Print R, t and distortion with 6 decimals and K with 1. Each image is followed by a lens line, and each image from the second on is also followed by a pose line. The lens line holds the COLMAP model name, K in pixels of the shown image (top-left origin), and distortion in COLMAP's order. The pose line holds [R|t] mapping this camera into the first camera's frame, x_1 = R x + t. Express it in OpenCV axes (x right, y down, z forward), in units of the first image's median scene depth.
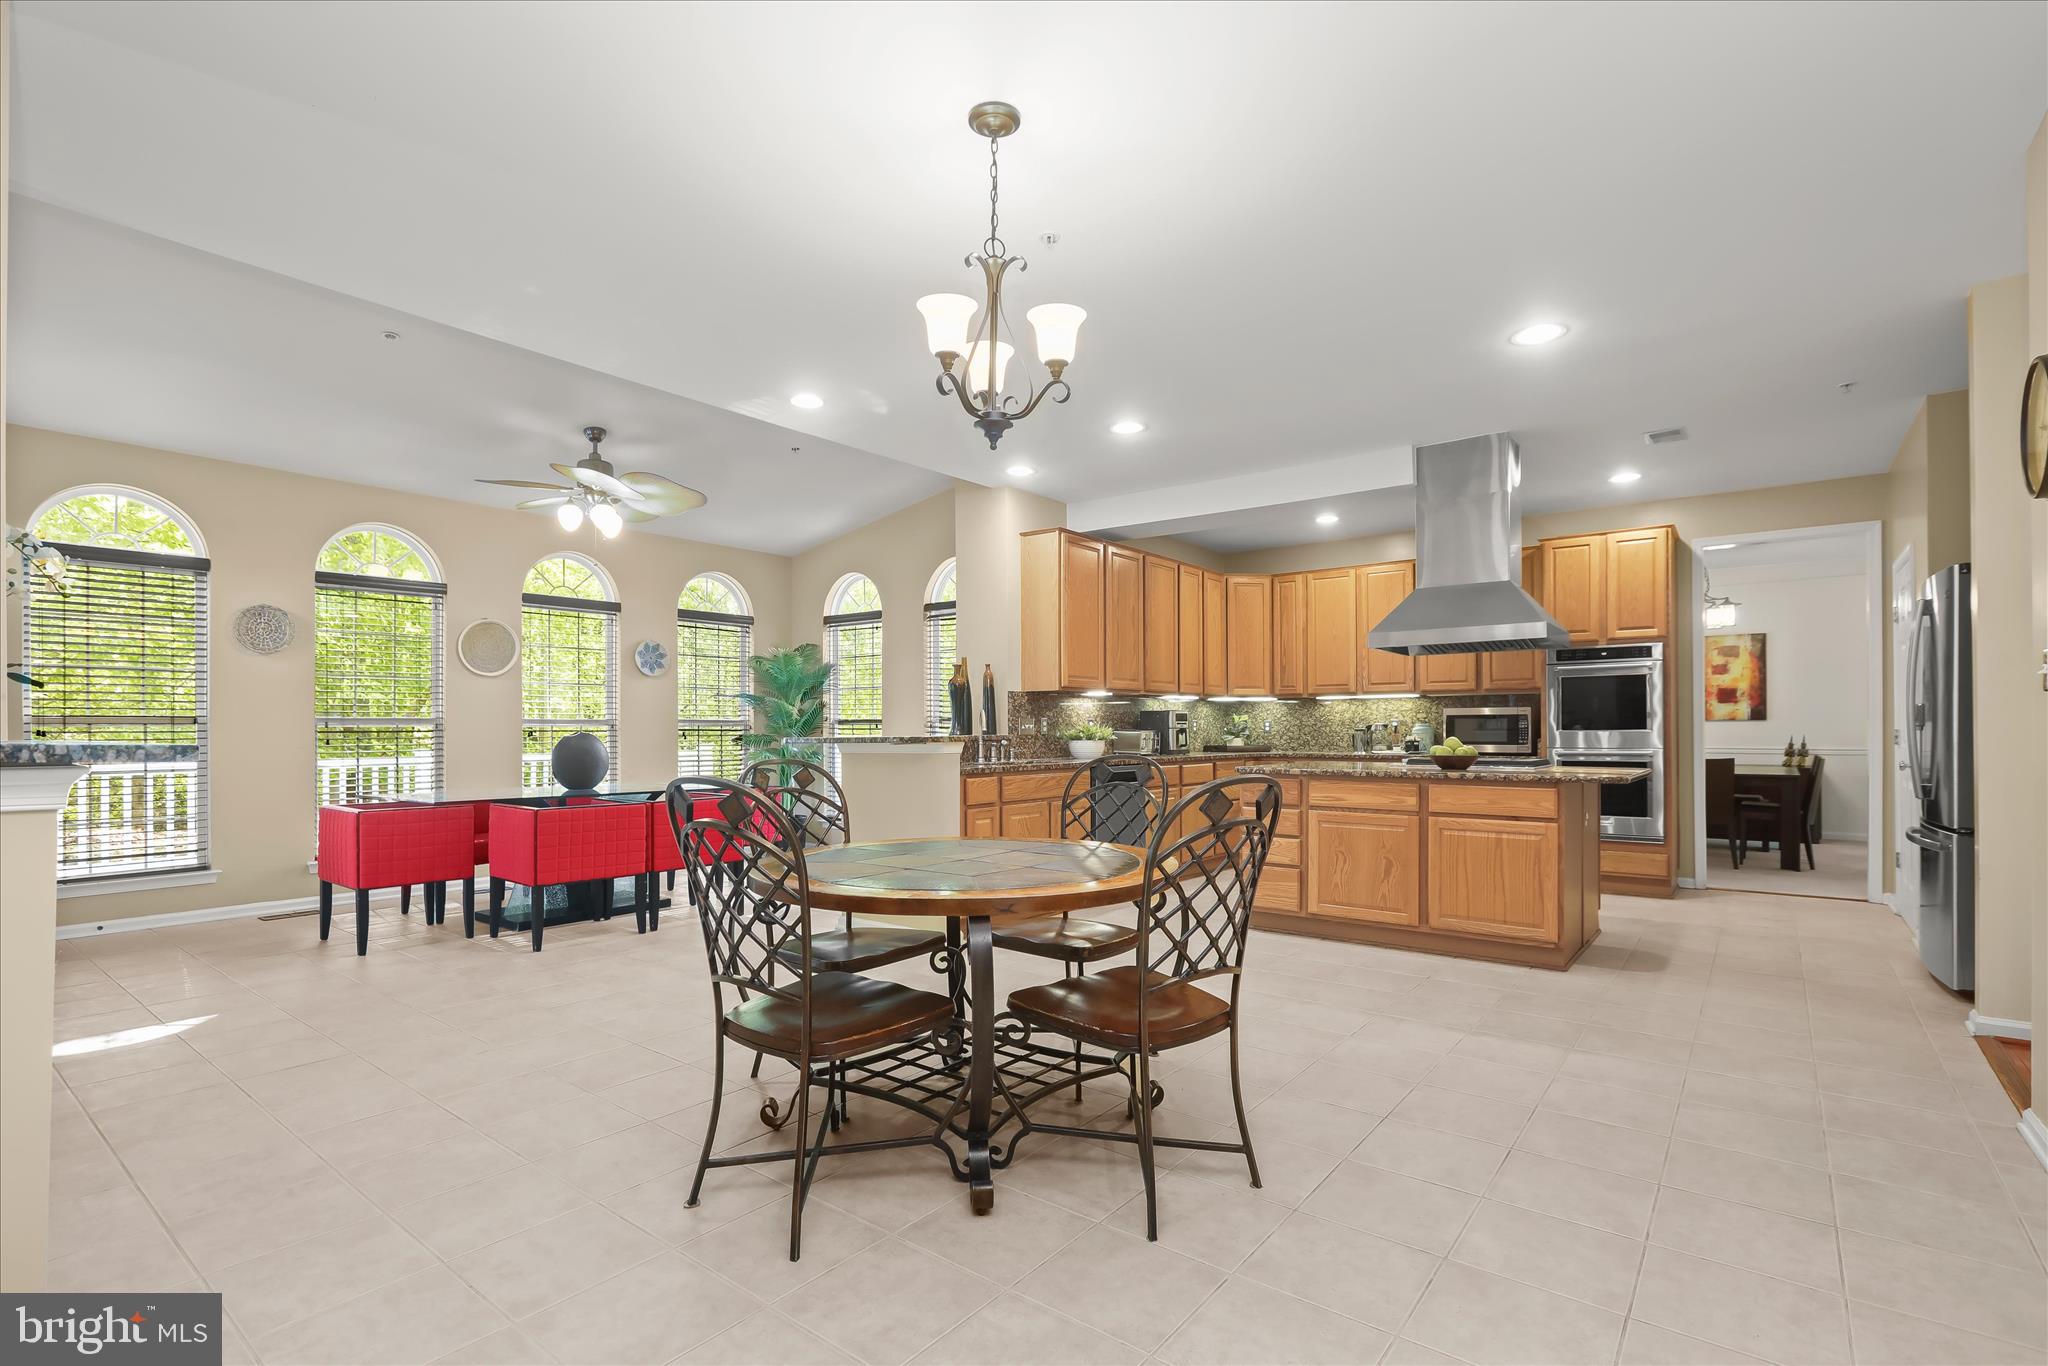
lens RADIAL K [[939.9, 0, 1018.7], [0, 939.9, 730.1], [0, 0, 1]] dist [-0.000843, 0.000865]
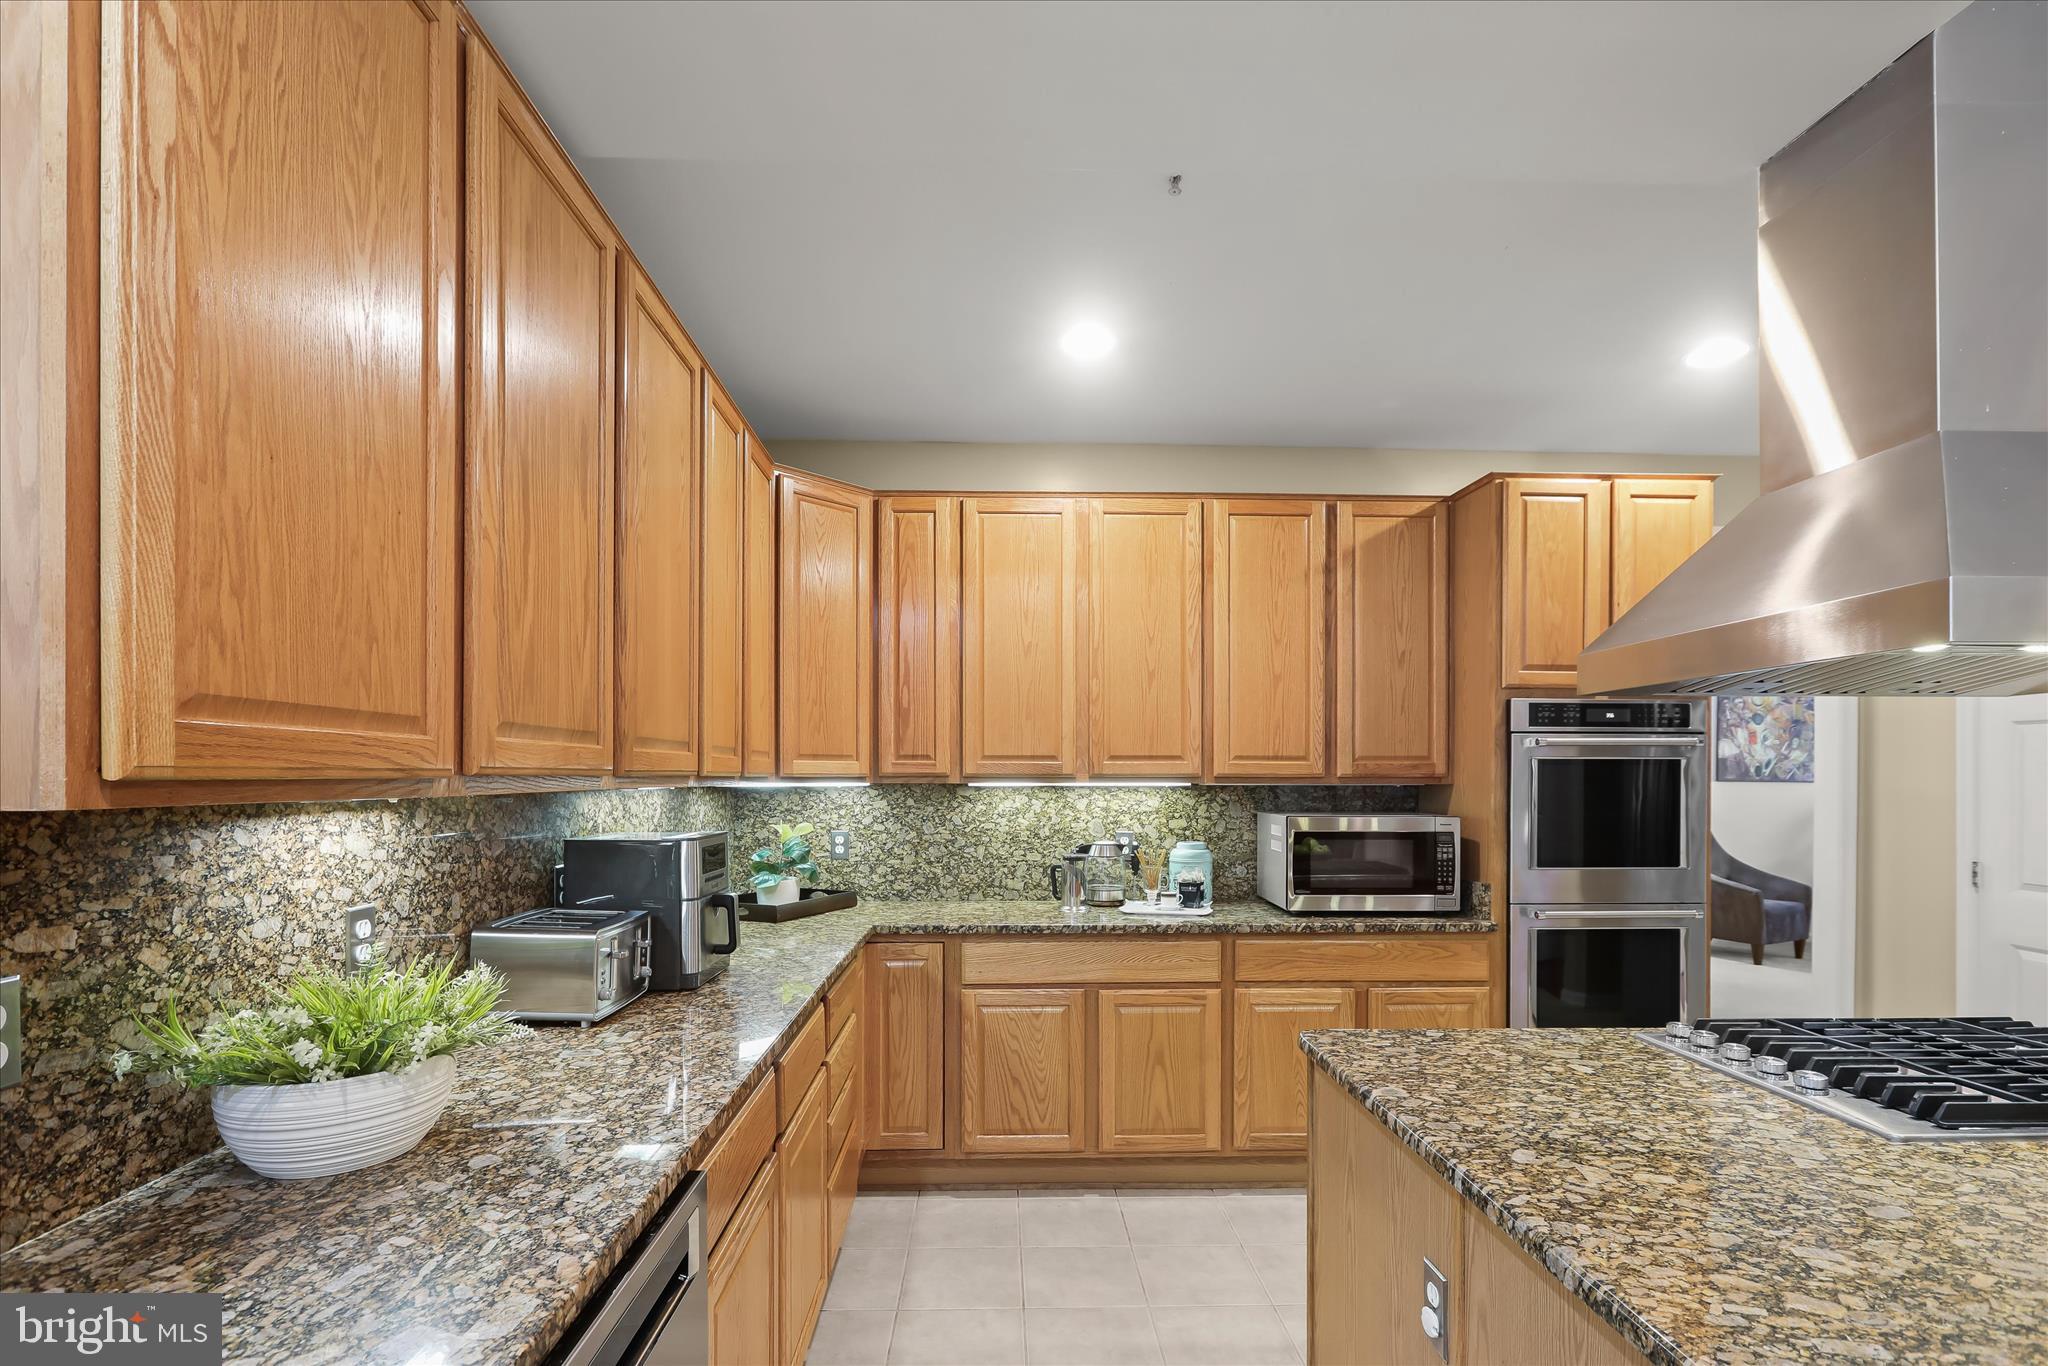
lens RADIAL K [[939.9, 0, 1025.3], [0, 939.9, 780.3], [0, 0, 1]] dist [-0.000843, 0.000865]
pose [[0.753597, 0.001011, 0.657336, 0.052889], [-0.002495, 0.999996, 0.001322, -0.044320], [-0.657332, -0.002637, 0.753596, 0.782894]]
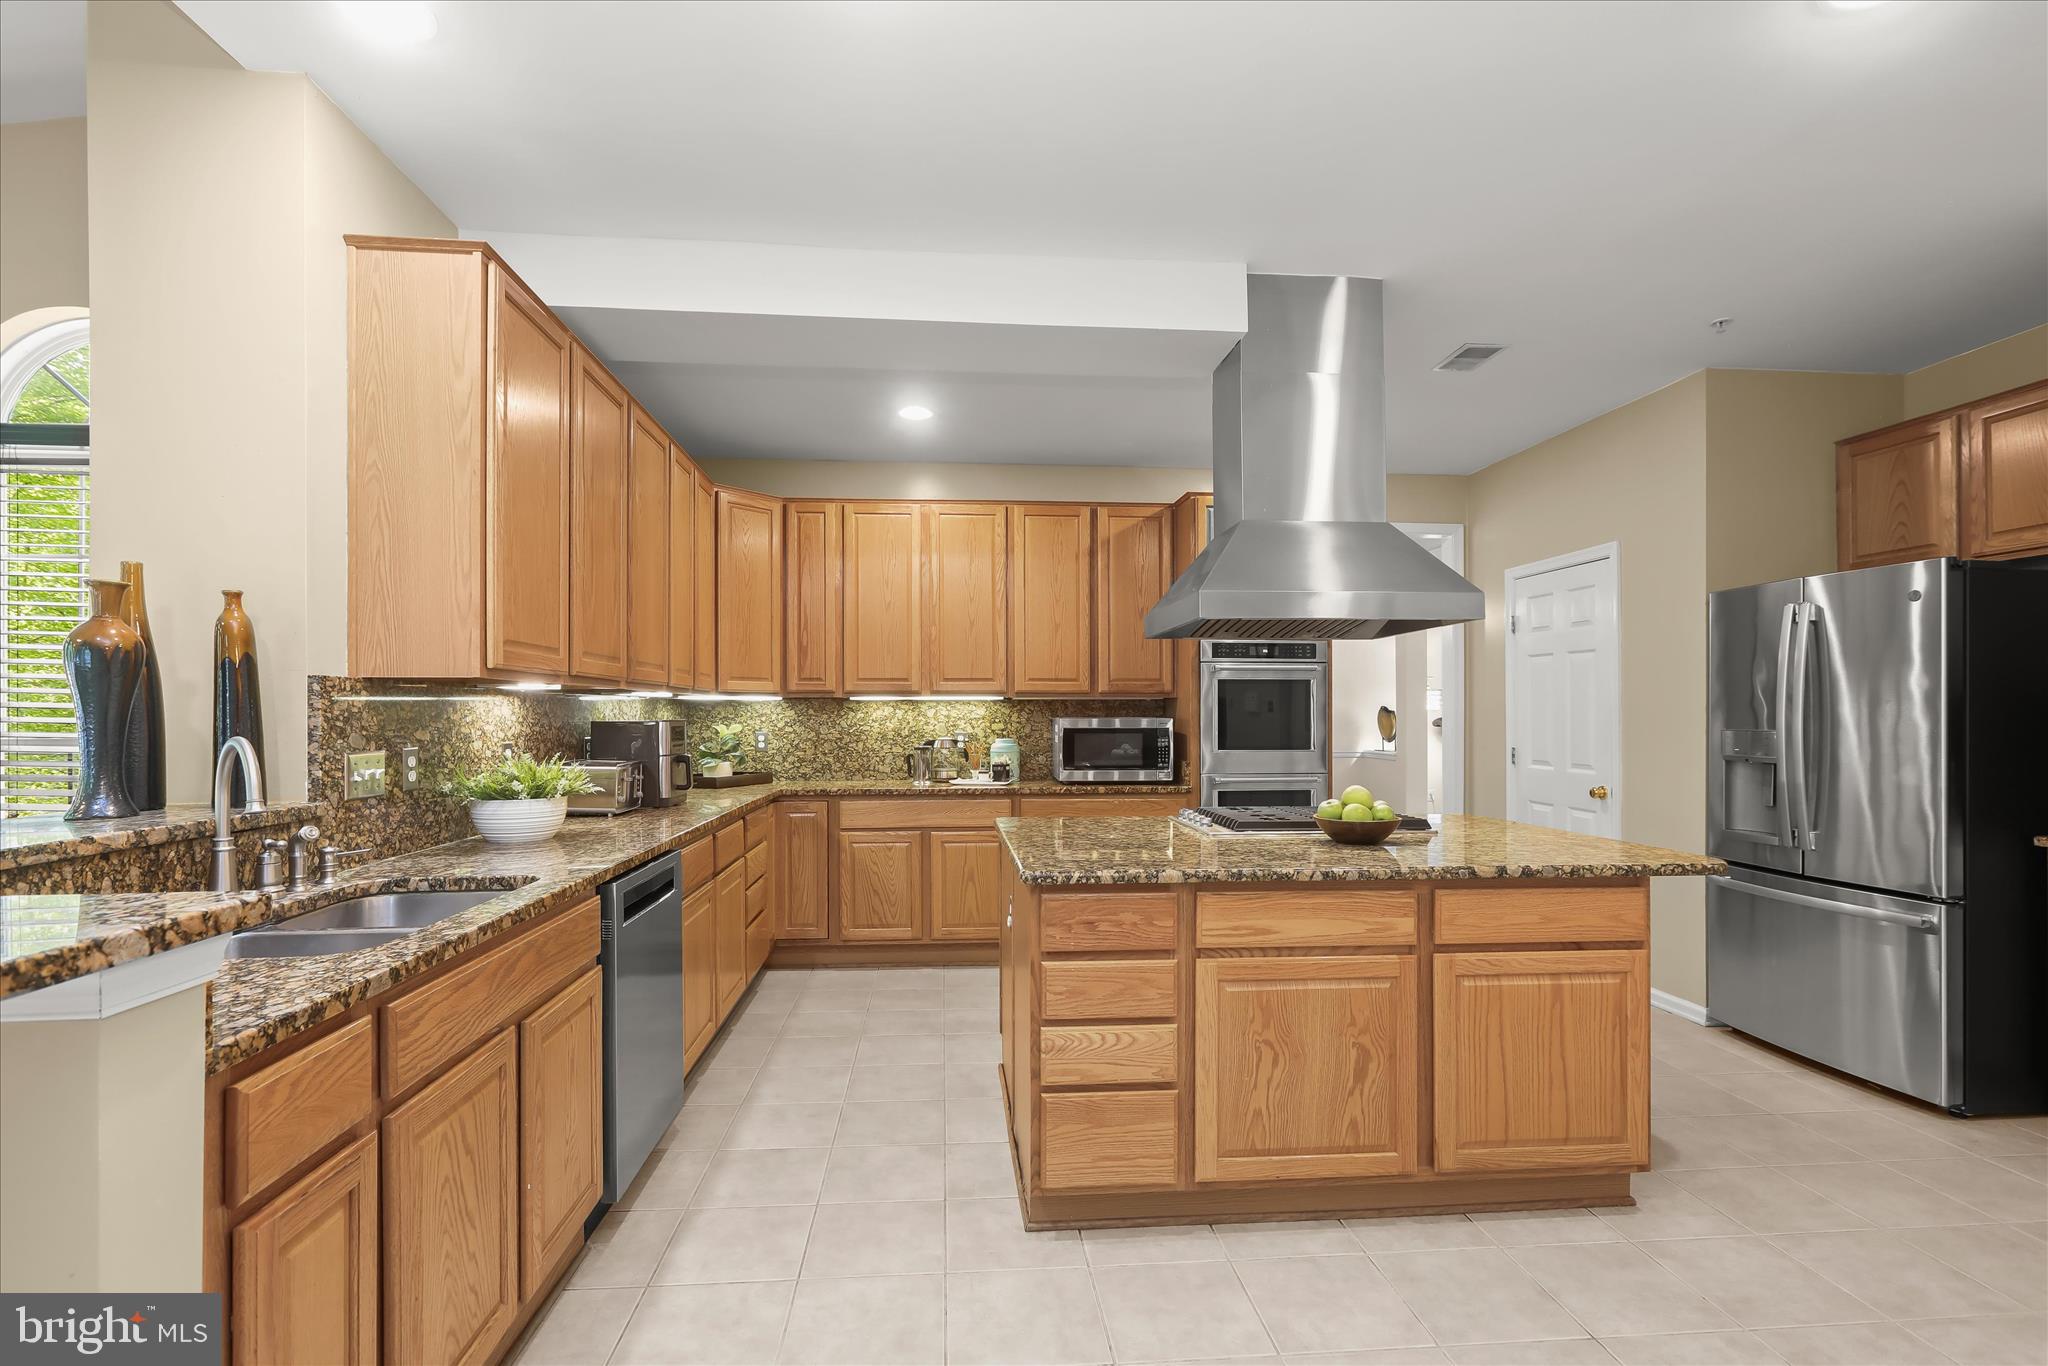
lens RADIAL K [[939.9, 0, 1002.4], [0, 939.9, 716.9], [0, 0, 1]] dist [-0.000843, 0.000865]
pose [[0.732752, 0.001526, 0.680495, -0.056756], [-0.000574, 0.999999, -0.001624, -0.024774], [-0.680496, 0.000800, 0.732751, 0.550844]]
